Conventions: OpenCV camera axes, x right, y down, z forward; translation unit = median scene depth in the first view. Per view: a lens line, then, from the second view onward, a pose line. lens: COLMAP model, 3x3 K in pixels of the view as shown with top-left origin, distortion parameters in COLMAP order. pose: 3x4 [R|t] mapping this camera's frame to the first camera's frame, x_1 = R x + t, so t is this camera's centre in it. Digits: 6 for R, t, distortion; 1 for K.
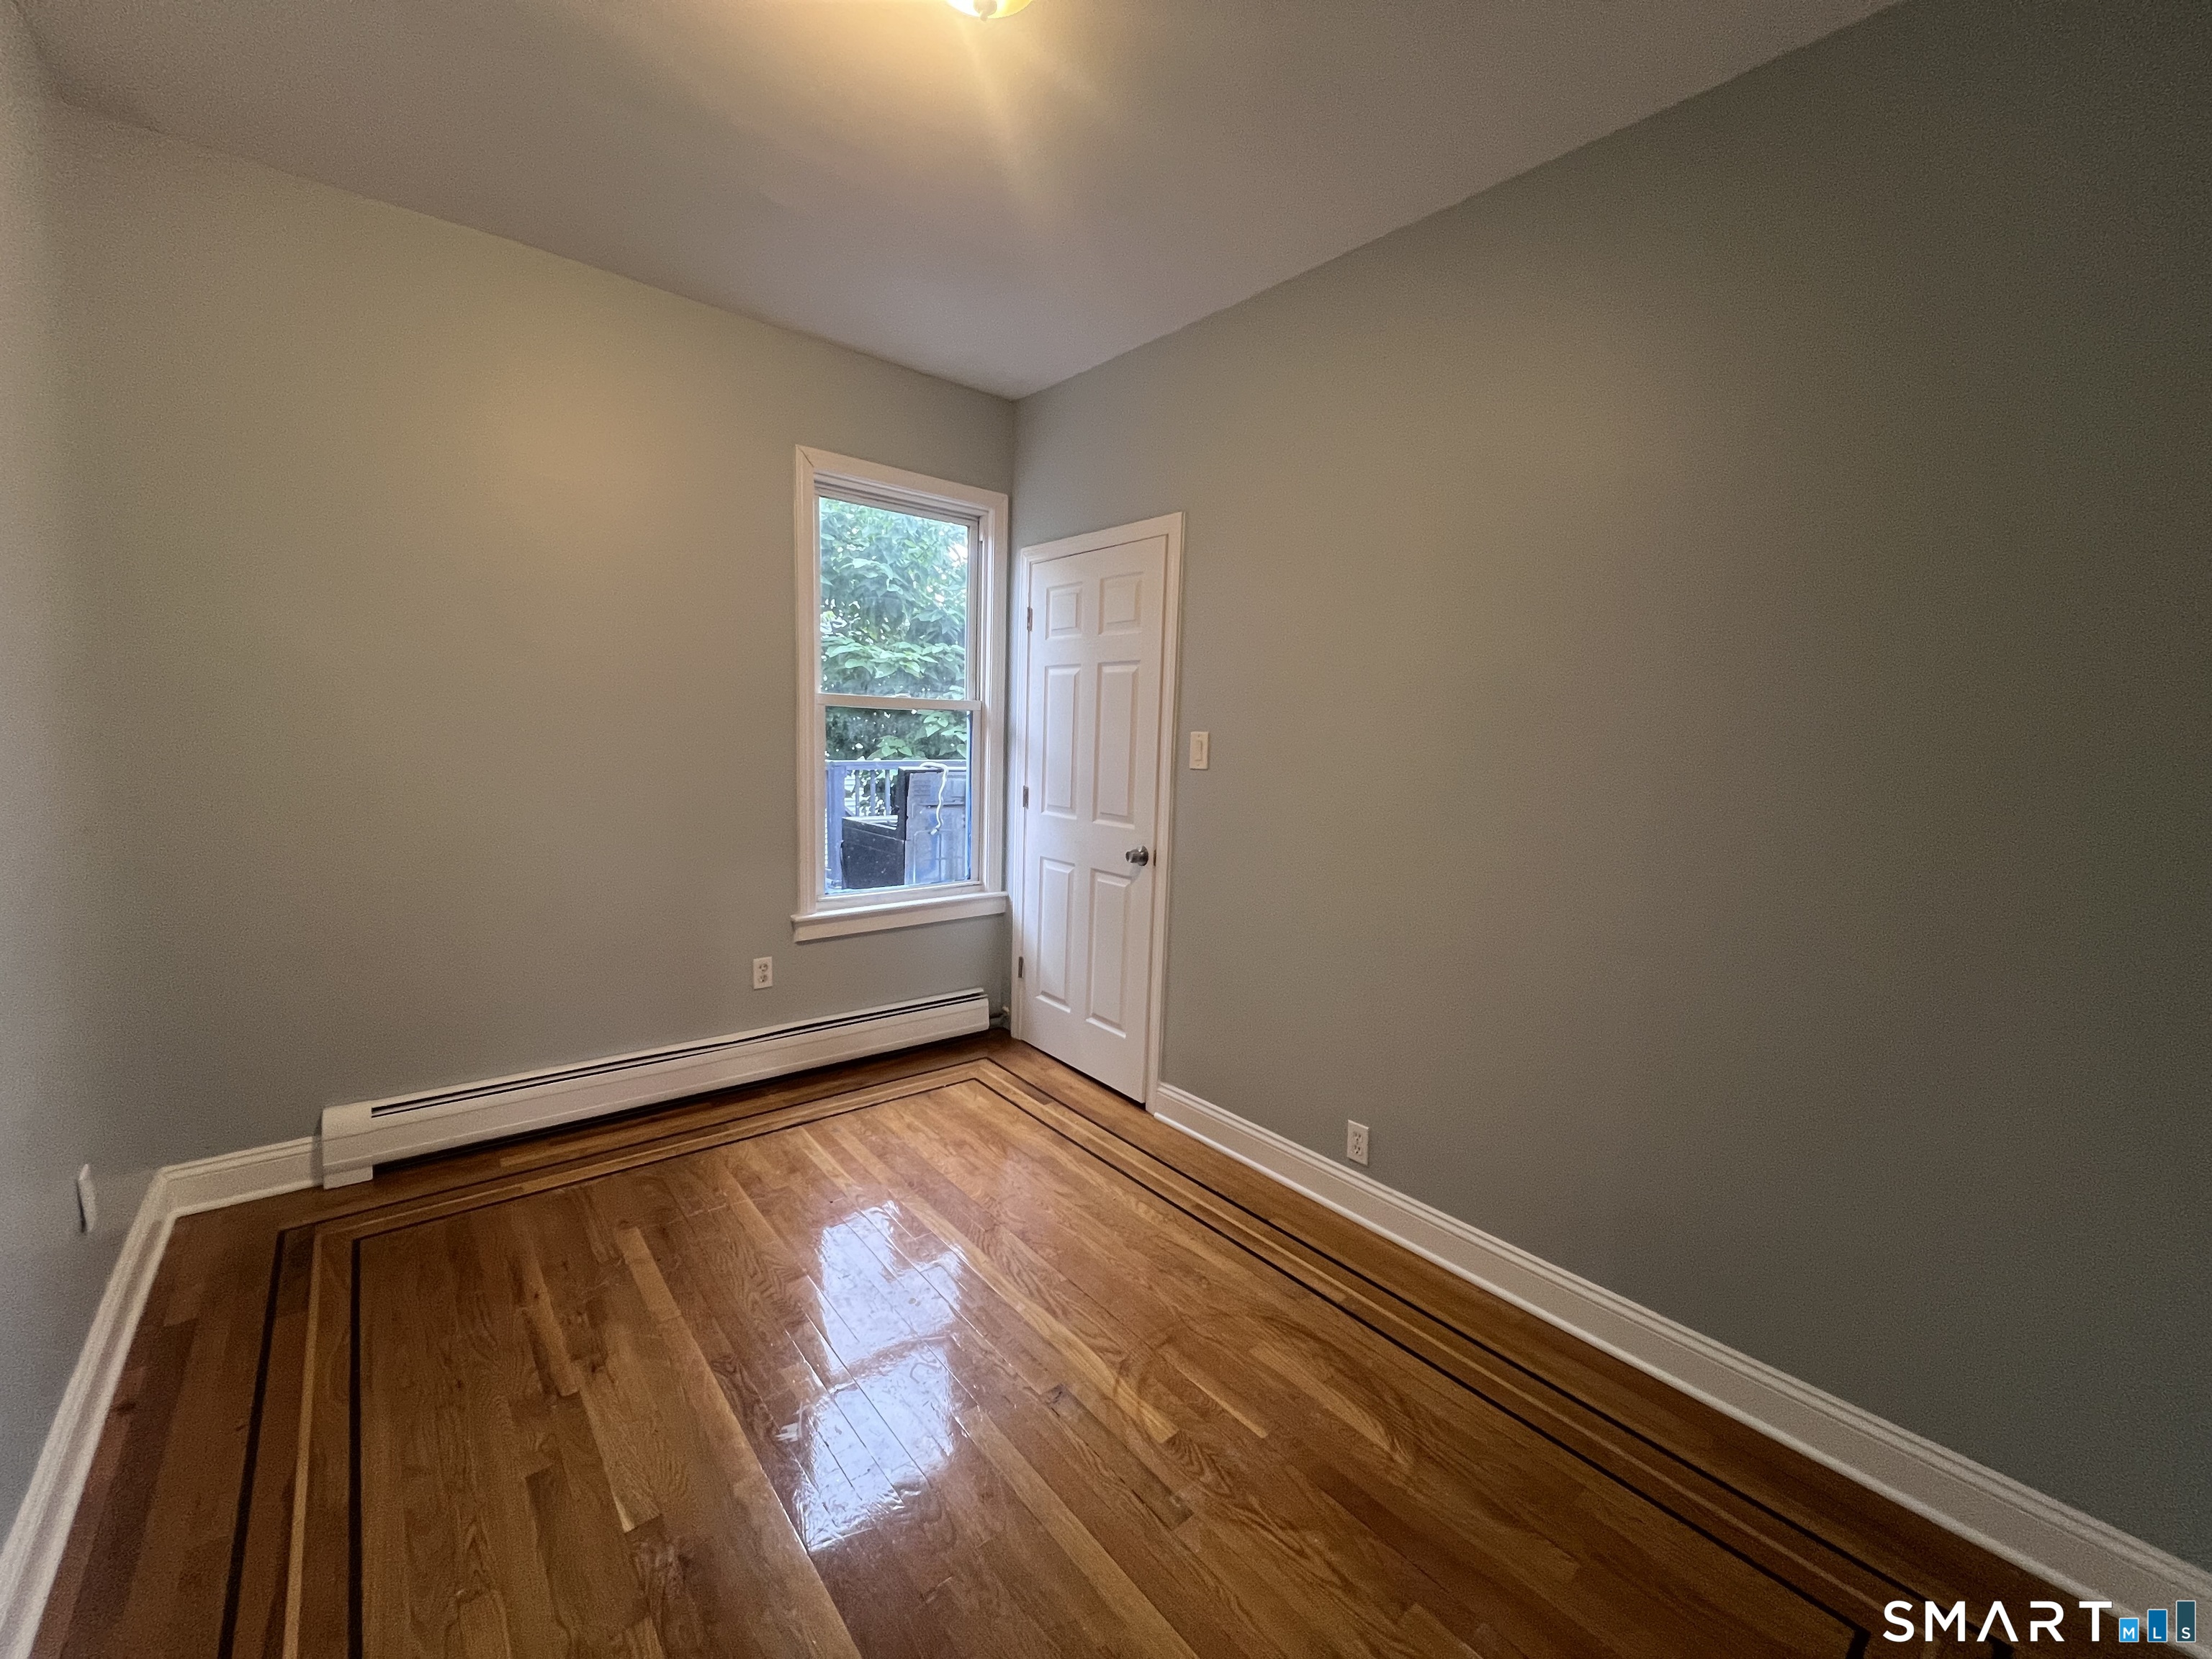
lens RADIAL K [[882.5, 0, 1105.5], [0, 882.5, 831.9], [0, 0, 1]] dist [-0.003996, 0.001257]
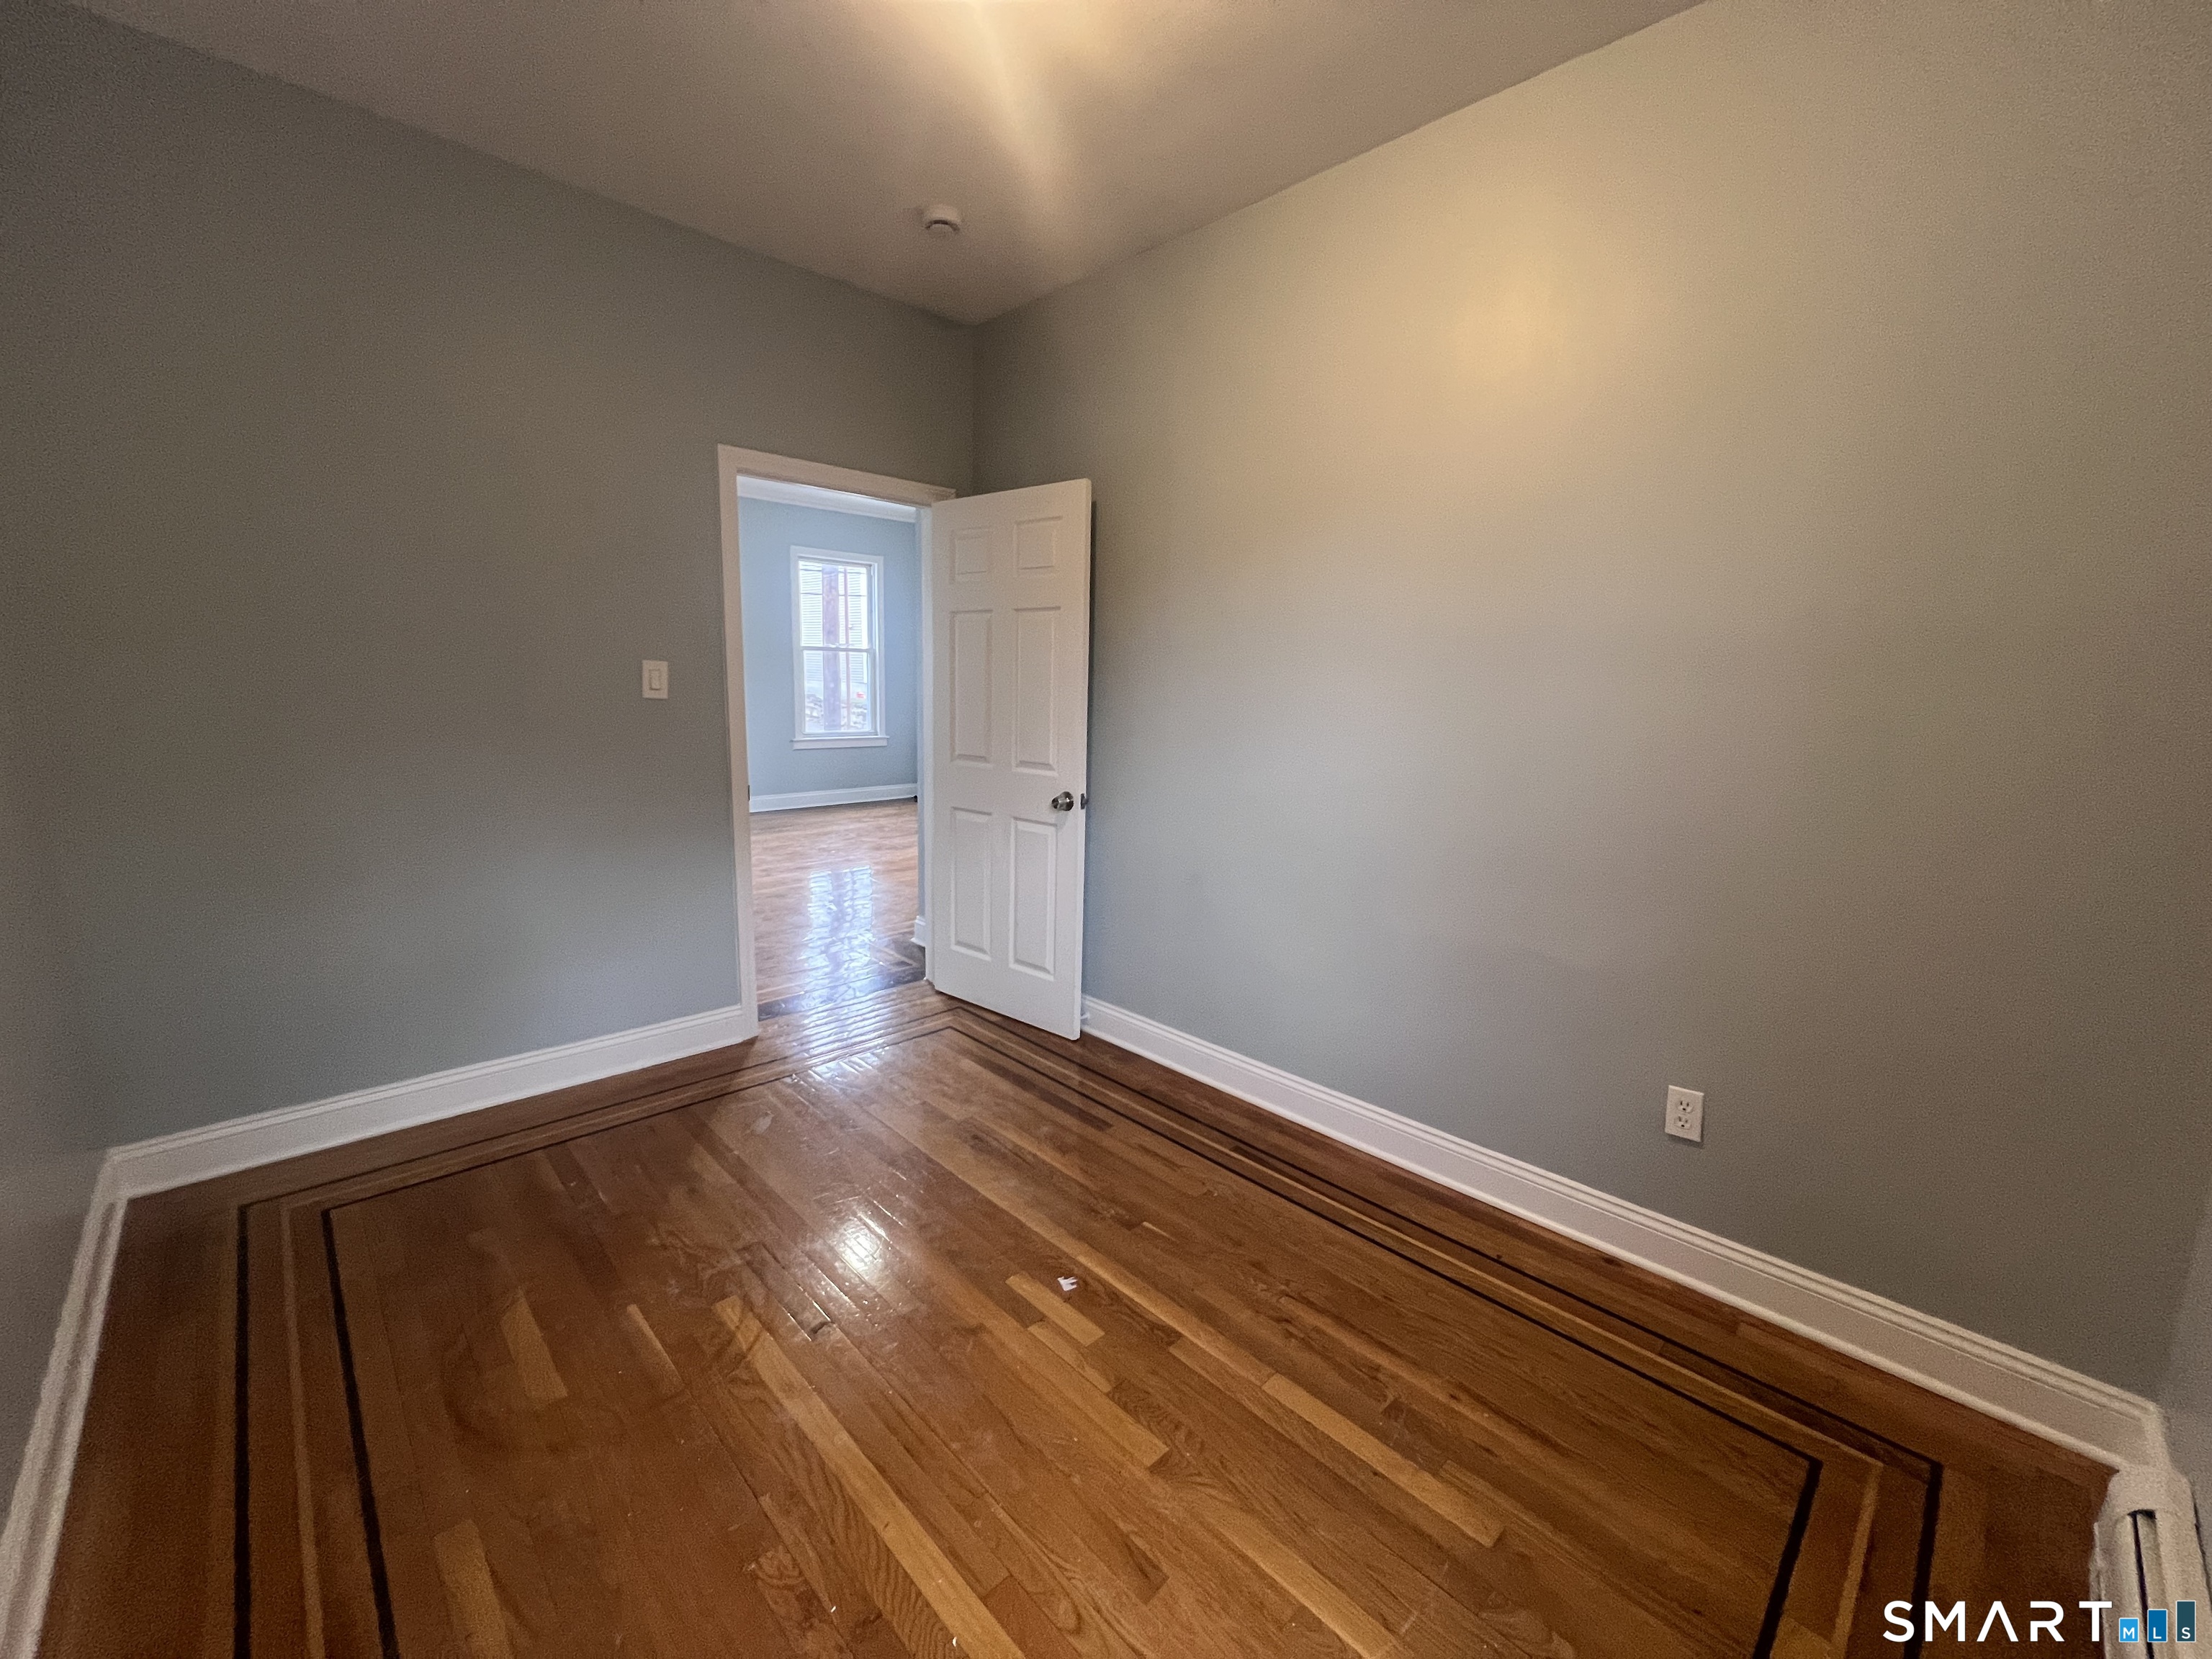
lens RADIAL K [[882.5, 0, 1106.1], [0, 882.5, 824.0], [0, 0, 1]] dist [-0.003996, 0.001257]
pose [[-0.996305, -0.044035, -0.073736, -0.276011], [-0.063094, 0.957768, 0.280535, -0.204871], [0.058268, 0.284151, -0.957007, 1.792019]]
